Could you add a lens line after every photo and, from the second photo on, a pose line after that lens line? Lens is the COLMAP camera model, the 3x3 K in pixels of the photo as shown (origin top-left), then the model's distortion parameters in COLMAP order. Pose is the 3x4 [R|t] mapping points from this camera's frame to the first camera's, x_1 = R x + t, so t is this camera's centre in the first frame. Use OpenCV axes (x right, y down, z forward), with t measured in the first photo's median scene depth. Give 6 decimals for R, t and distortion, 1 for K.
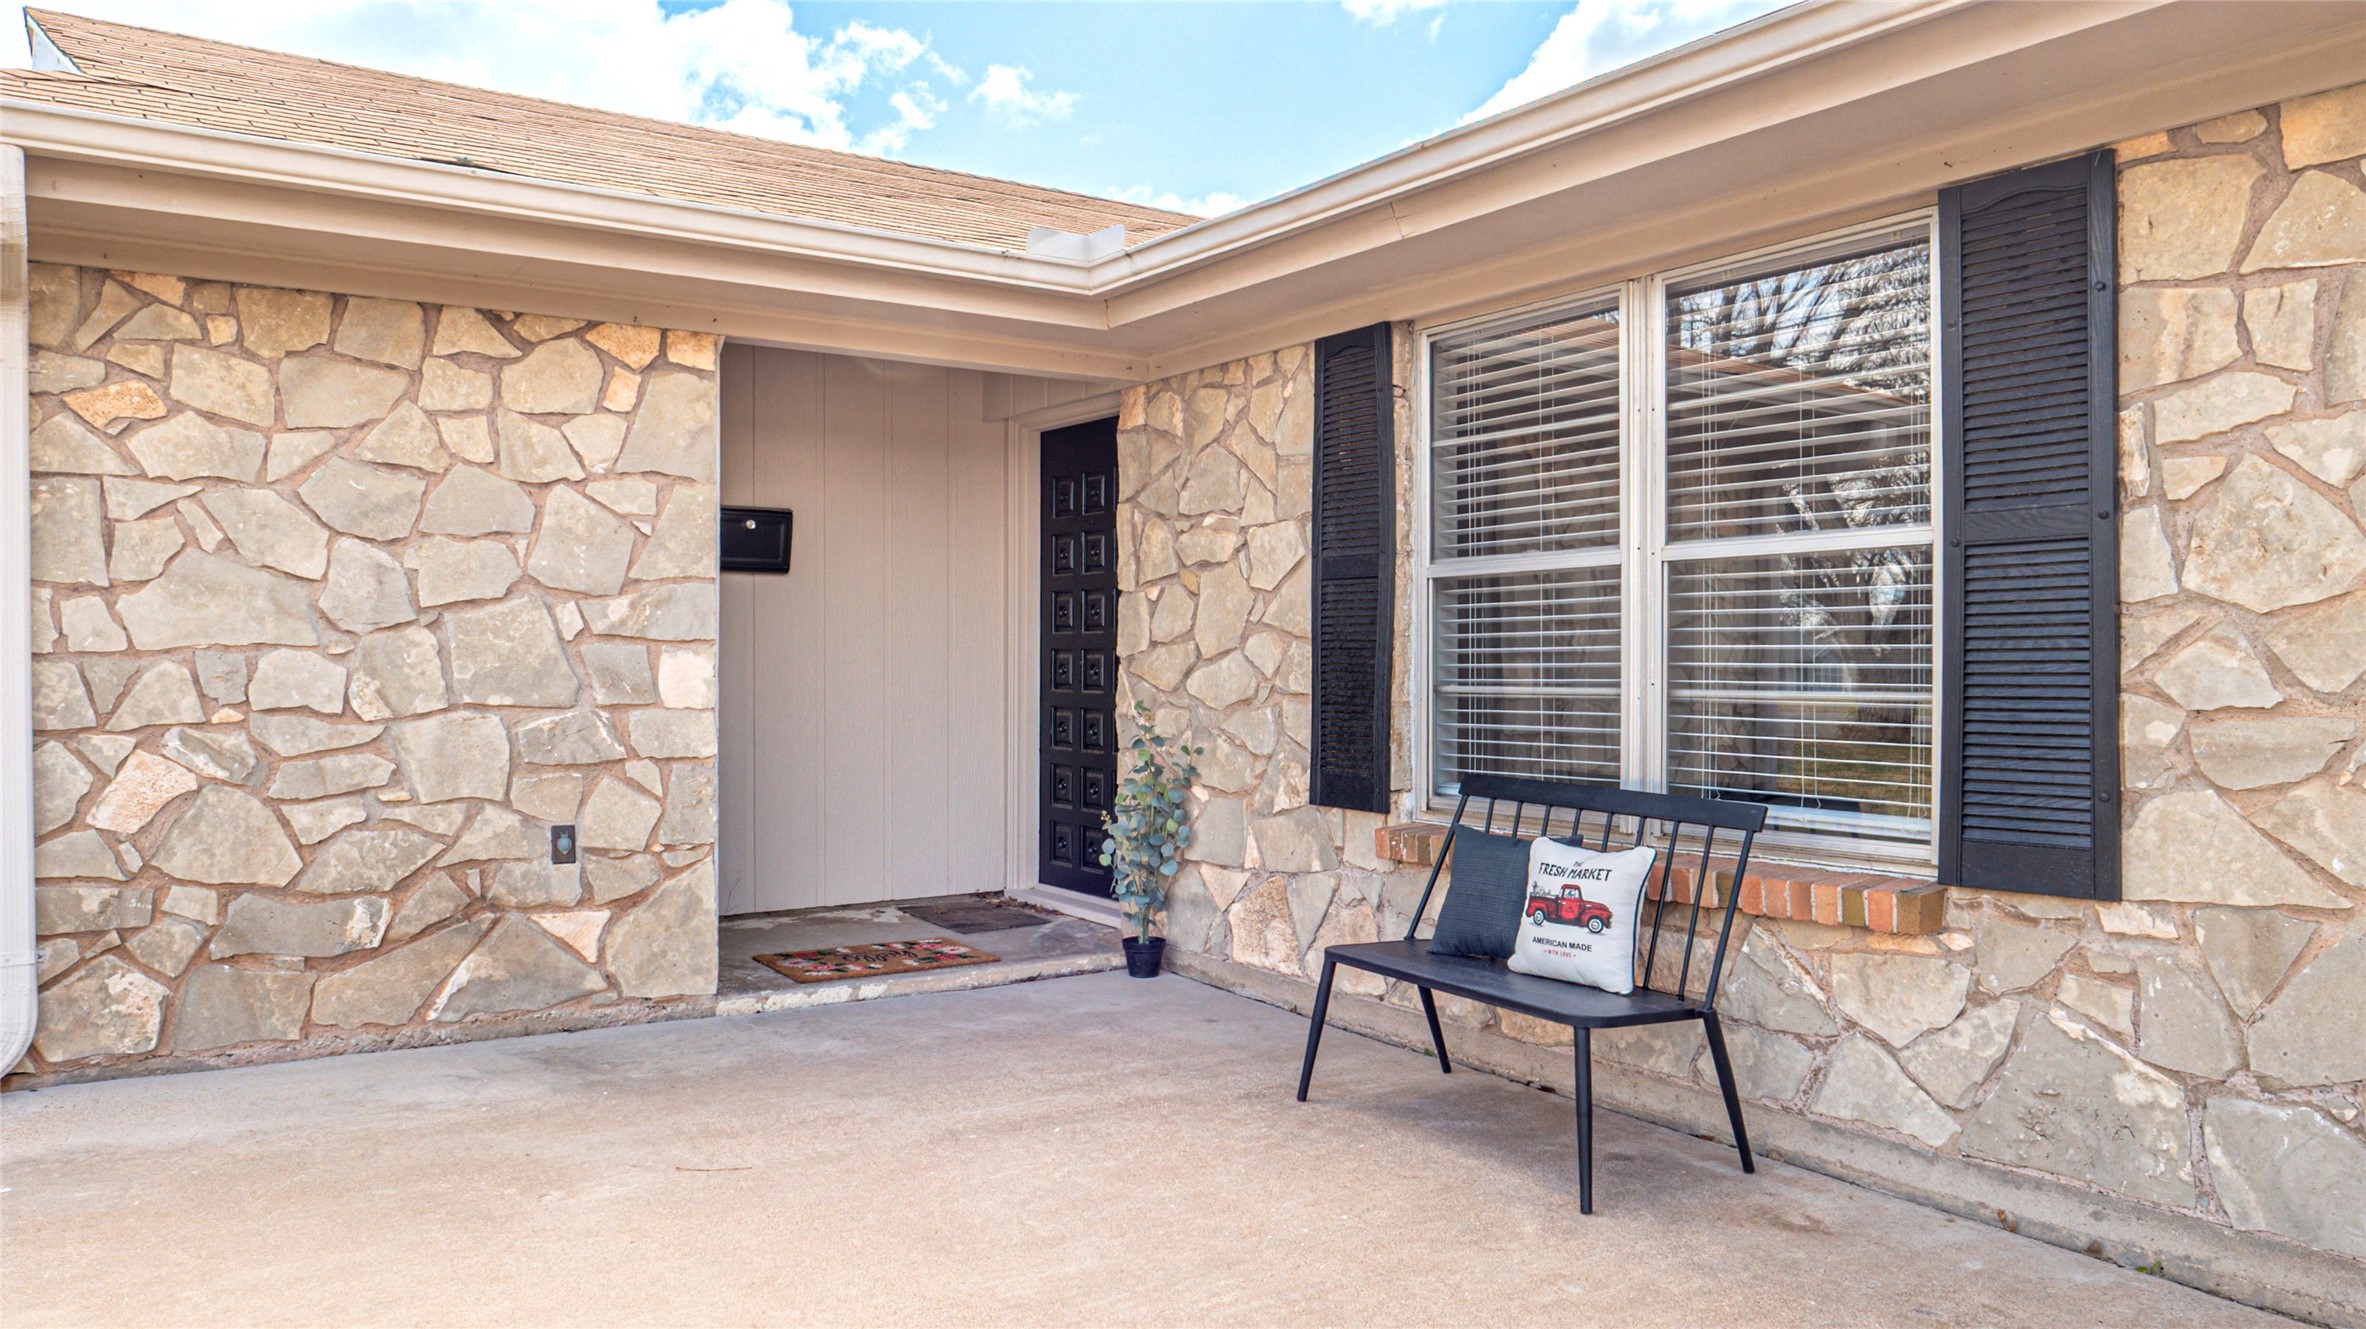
lens RADIAL K [[1644.3, 0, 1183.0], [0, 1644.3, 664.5], [0, 0, 1]] dist [-0.030522, 0.002319]
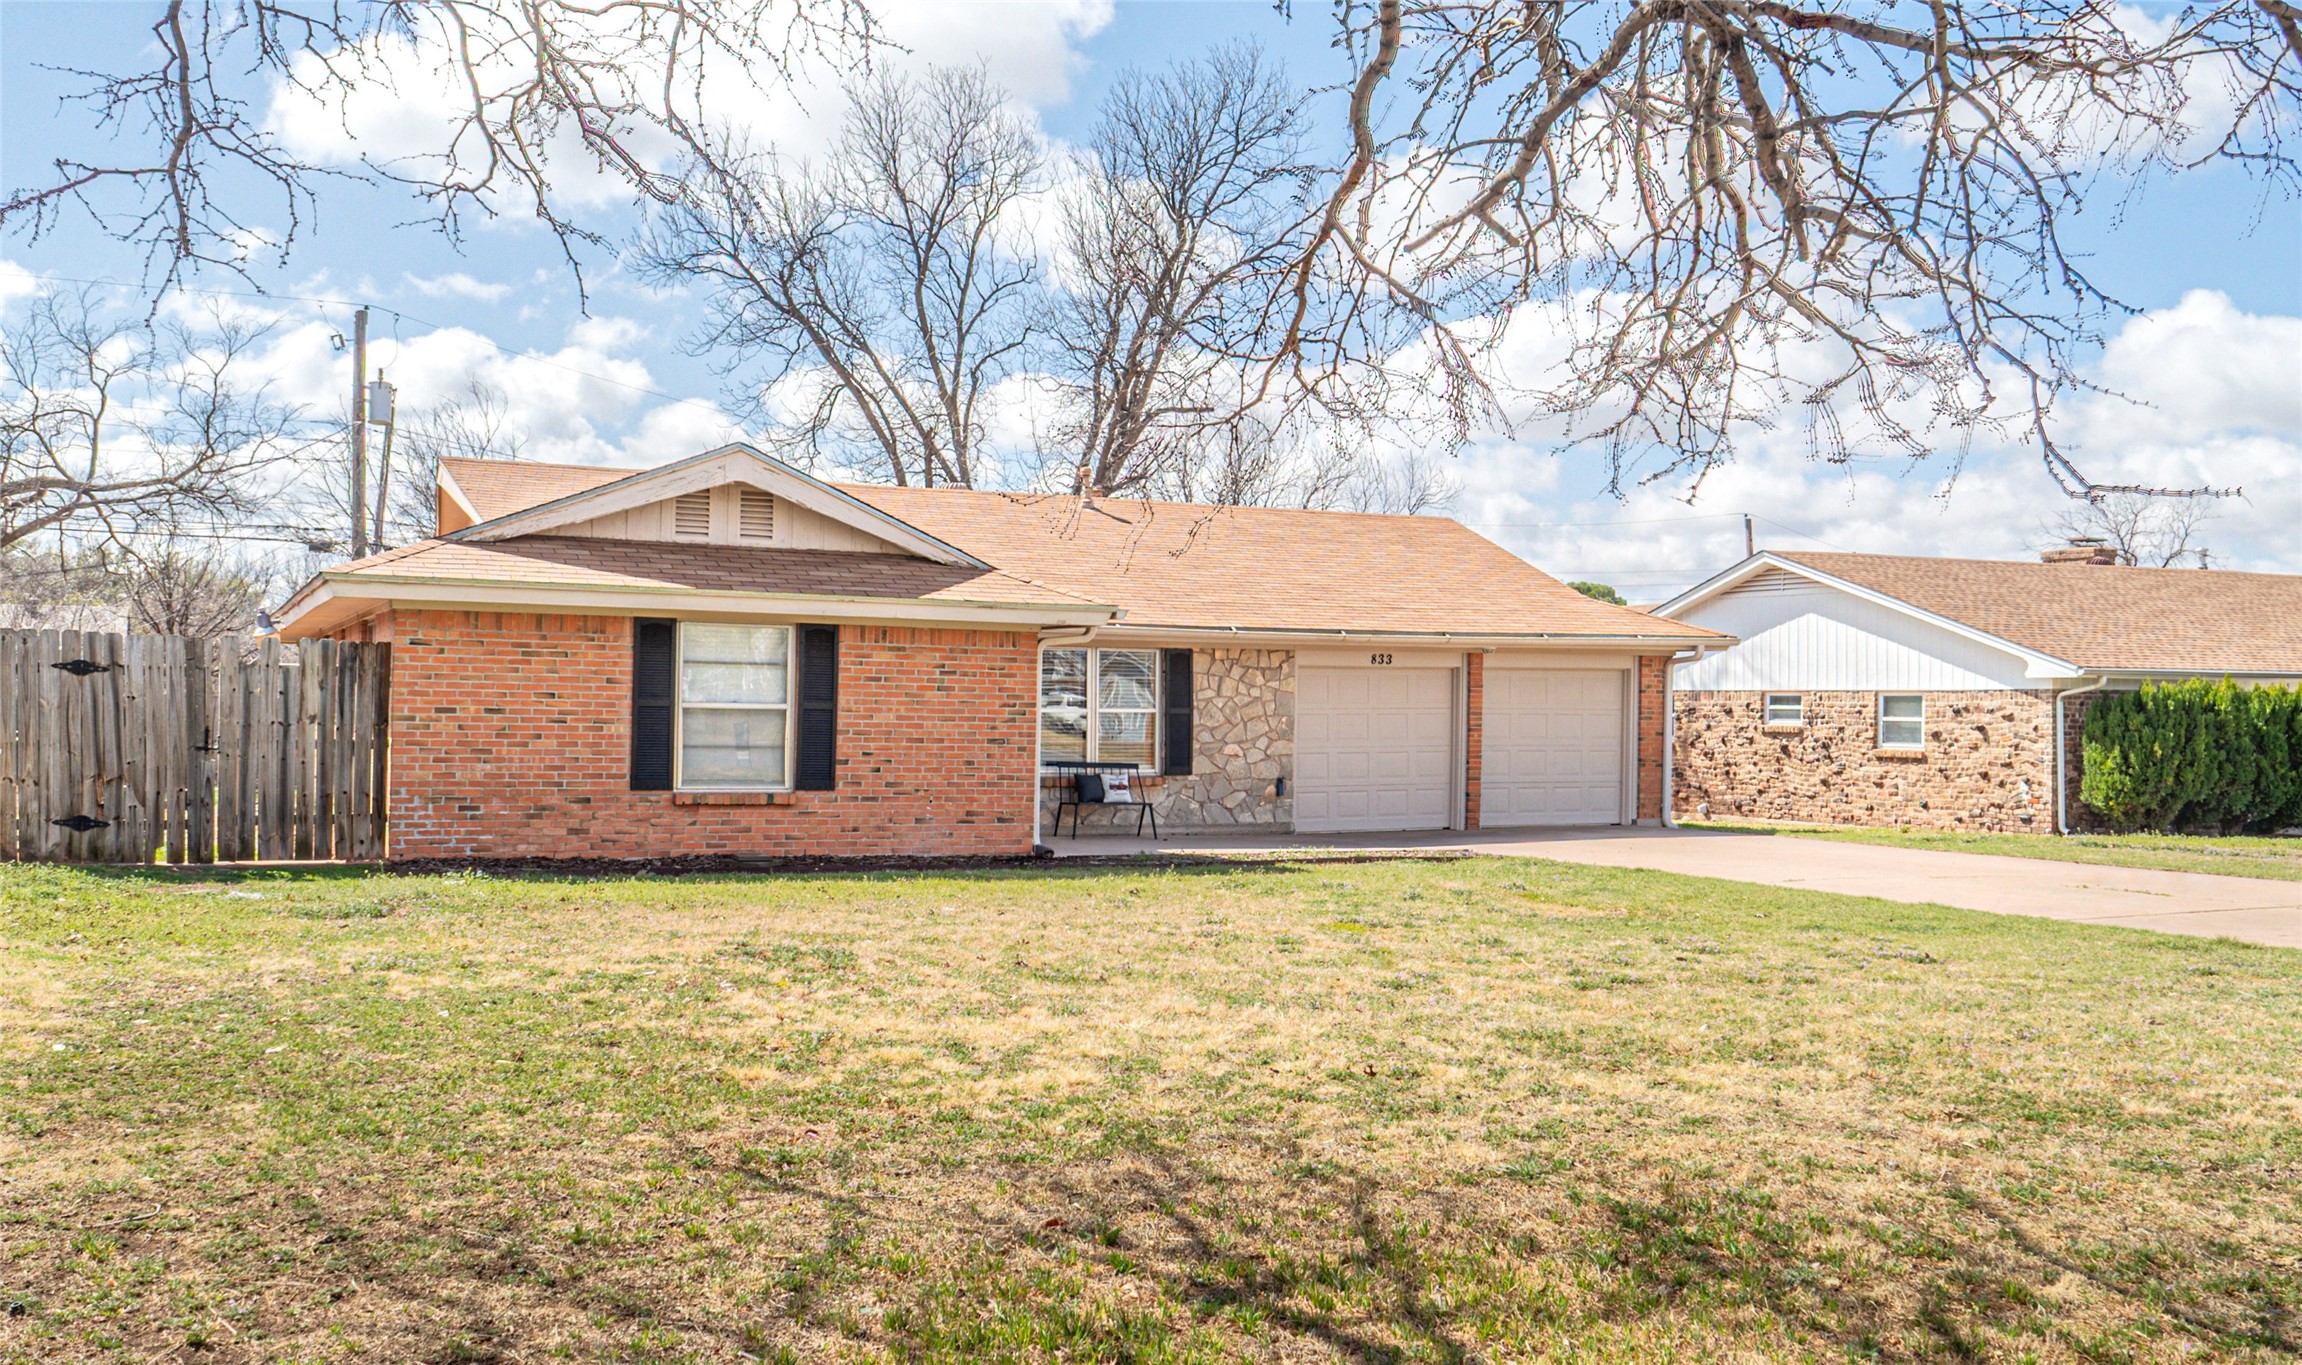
lens RADIAL K [[2000.4, 0, 1148.9], [0, 2000.4, 811.6], [0, 0, 1]] dist [0.017139, -0.001656]
pose [[0.146001, -0.052403, 0.987896, -4.596156], [-0.009064, 0.998483, 0.054304, -0.080557], [-0.989243, -0.016882, 0.145305, 0.053143]]
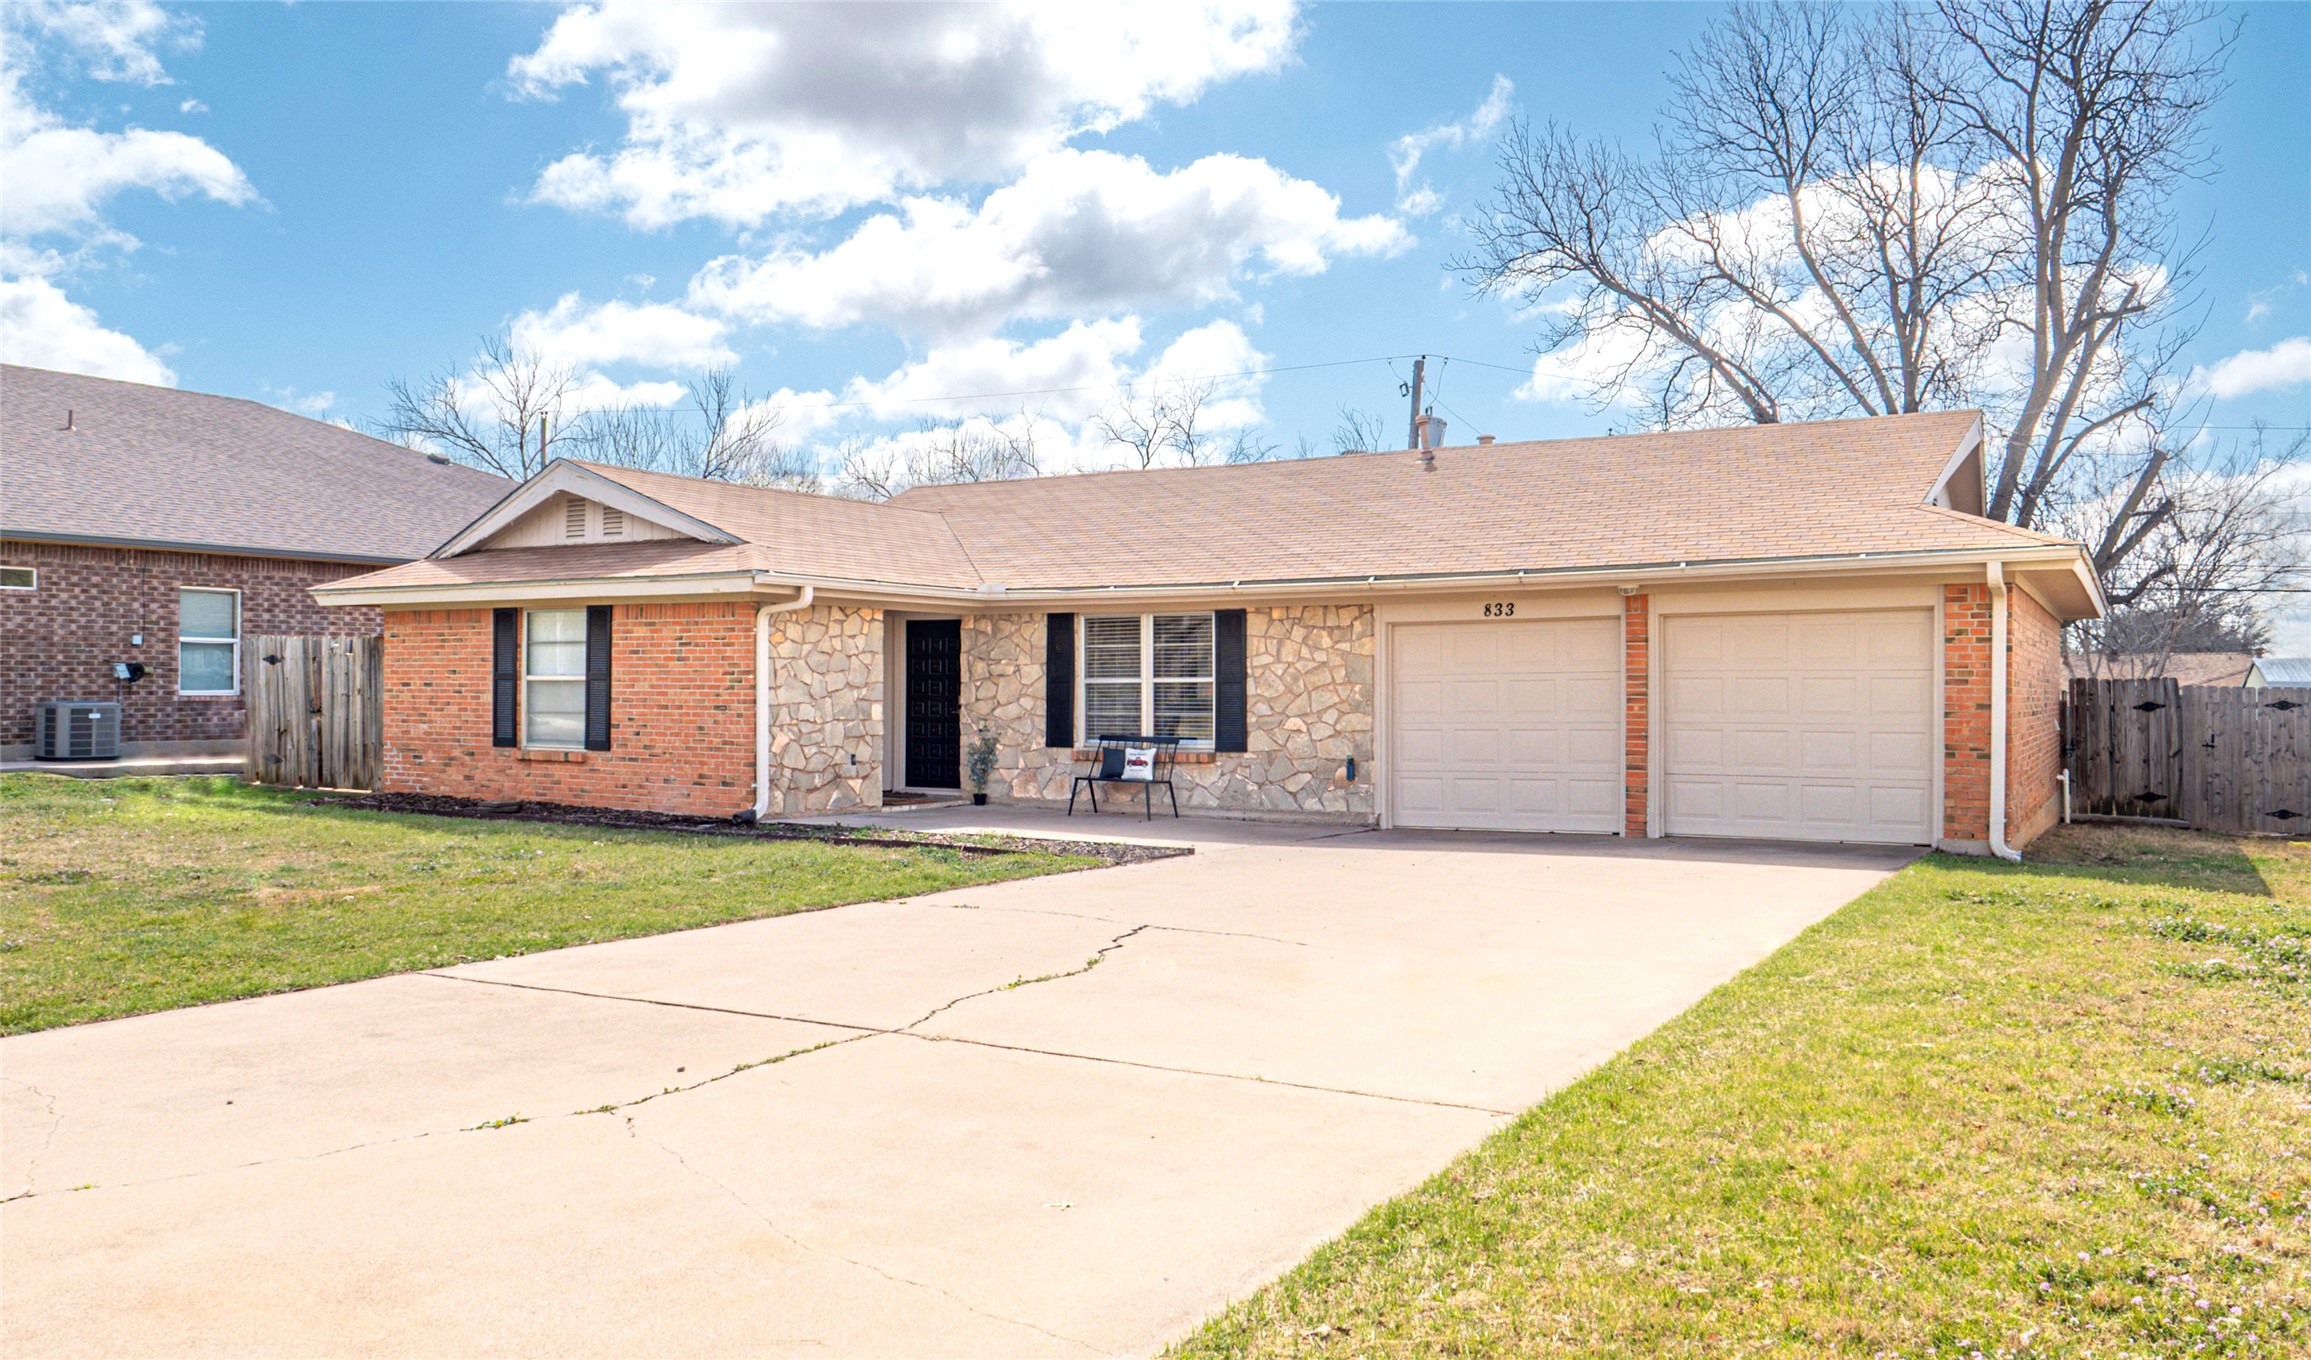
lens RADIAL K [[1734.4, 0, 1184.1], [0, 1734.4, 708.5], [0, 0, 1]] dist [-0.055513, 0.032491]
pose [[0.901434, -0.003887, 0.432899, -1.387014], [0.001122, 0.999977, 0.006642, -0.022611], [-0.432915, -0.005502, 0.901418, -2.703799]]
